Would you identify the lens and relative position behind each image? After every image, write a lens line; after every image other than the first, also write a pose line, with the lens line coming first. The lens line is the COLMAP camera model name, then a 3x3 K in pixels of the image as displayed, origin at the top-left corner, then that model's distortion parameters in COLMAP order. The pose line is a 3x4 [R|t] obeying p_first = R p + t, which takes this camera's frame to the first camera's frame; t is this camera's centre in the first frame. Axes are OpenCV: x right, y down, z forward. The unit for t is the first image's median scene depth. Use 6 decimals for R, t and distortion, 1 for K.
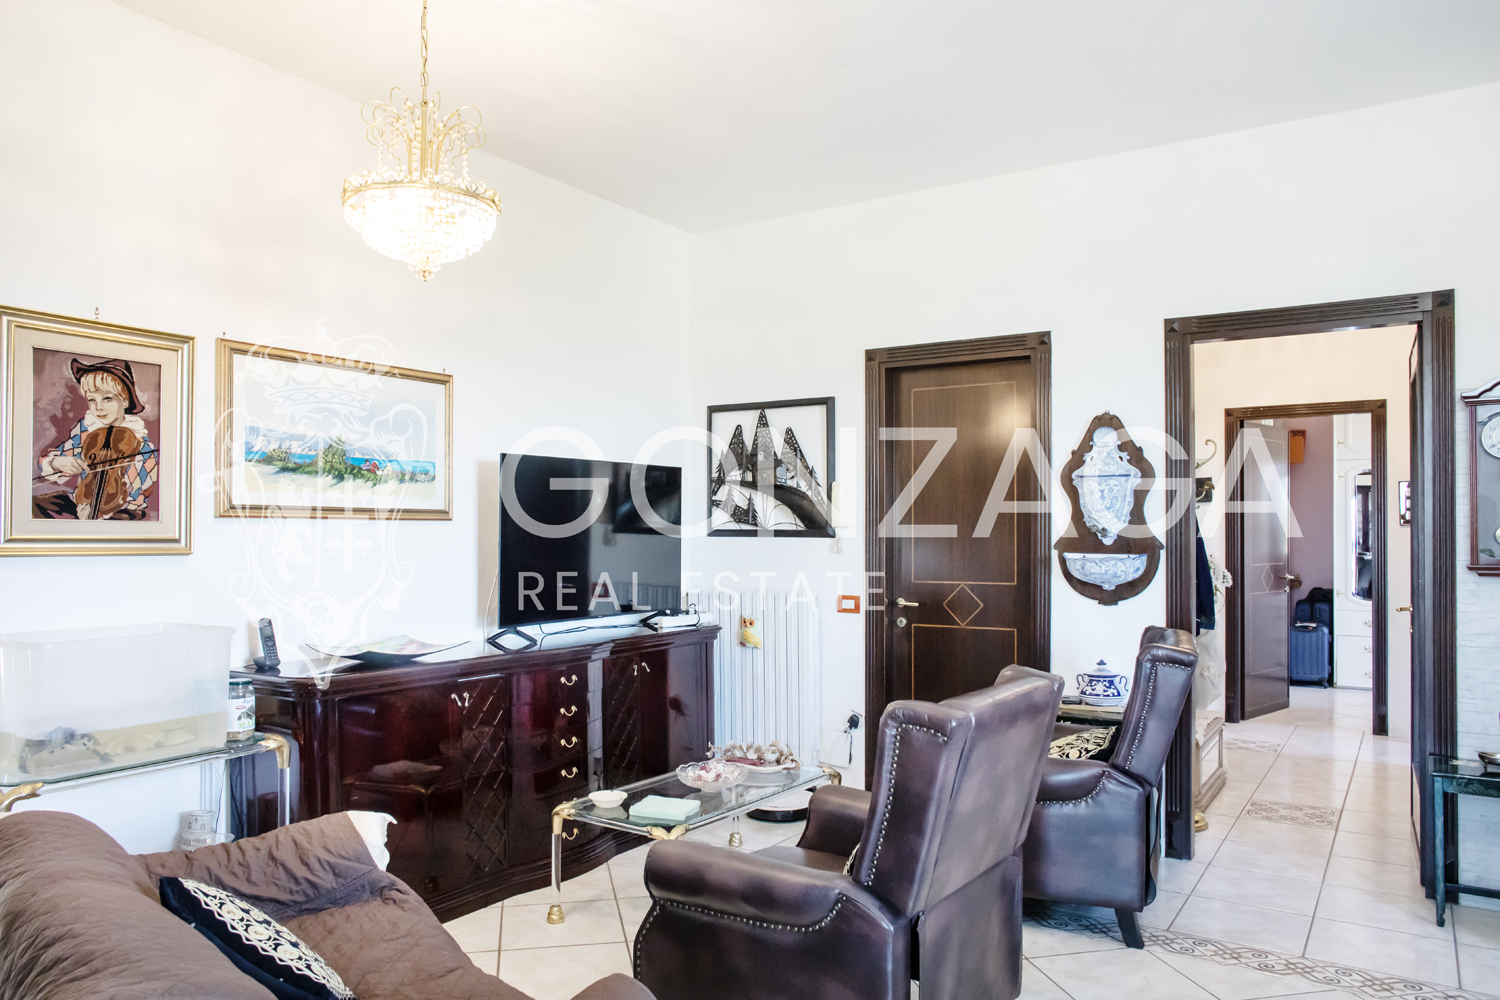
lens RADIAL K [[981.4, 0, 749.3], [0, 981.4, 524.8], [0, 0, 1]] dist [0.000298, 0.000656]
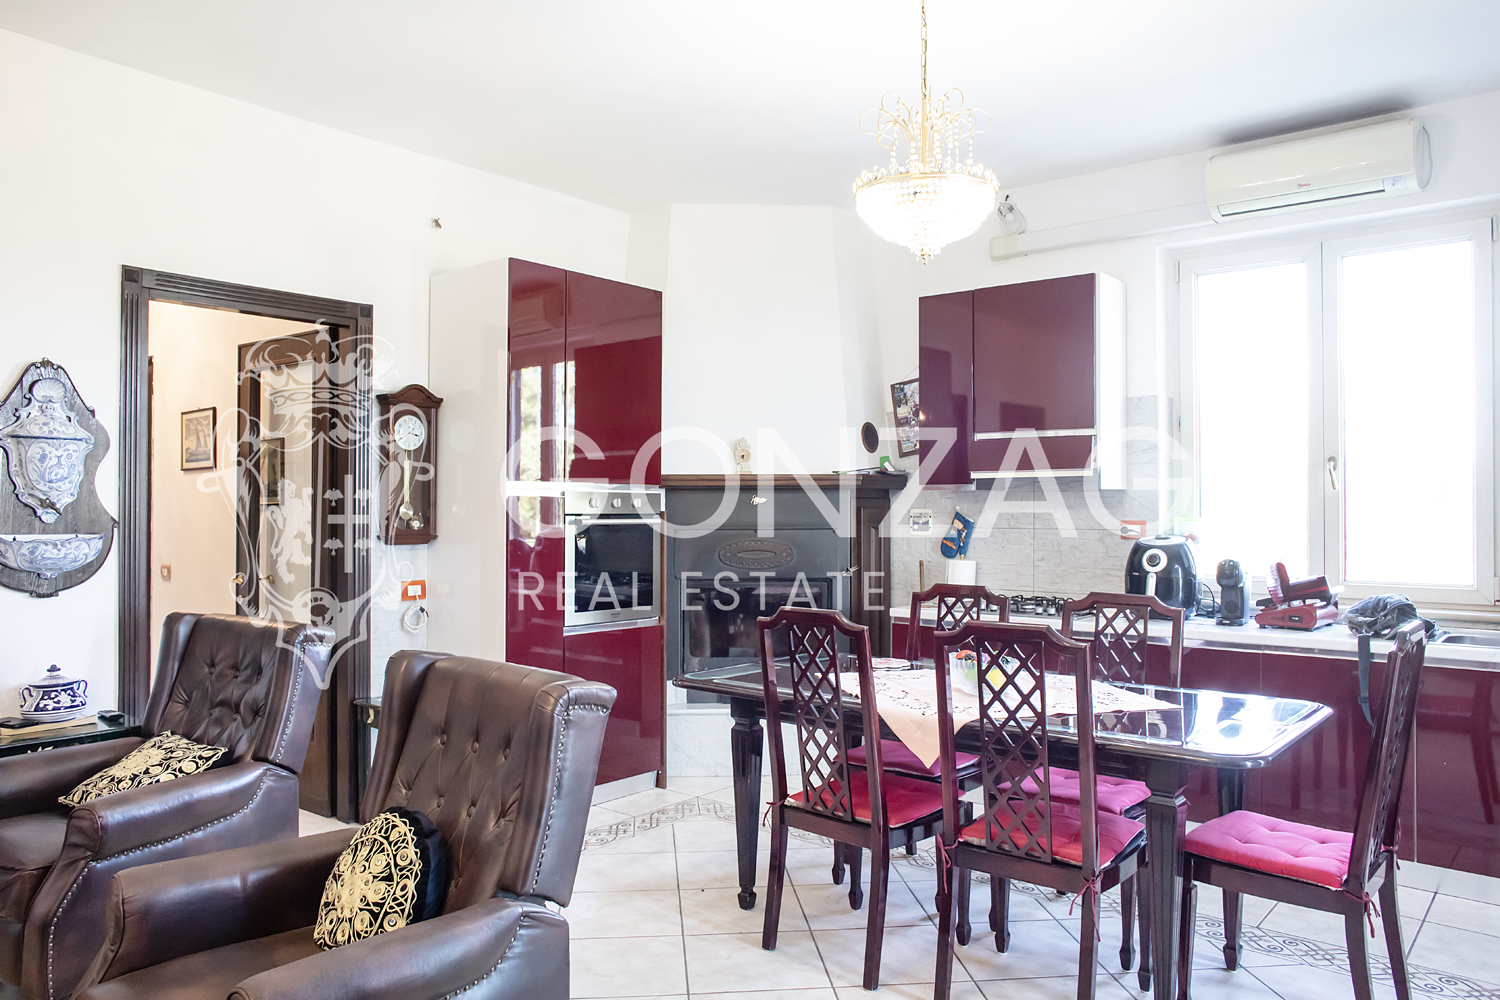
lens RADIAL K [[1016.9, 0, 750.0], [0, 1016.9, 500.0], [0, 0, 1]] dist [-0.021319, 0.000401]
pose [[0.094156, 0.010985, 0.995497, -0.417005], [-0.008615, 0.999911, -0.010219, 0.005106], [-0.995520, -0.007614, 0.094242, 0.352633]]
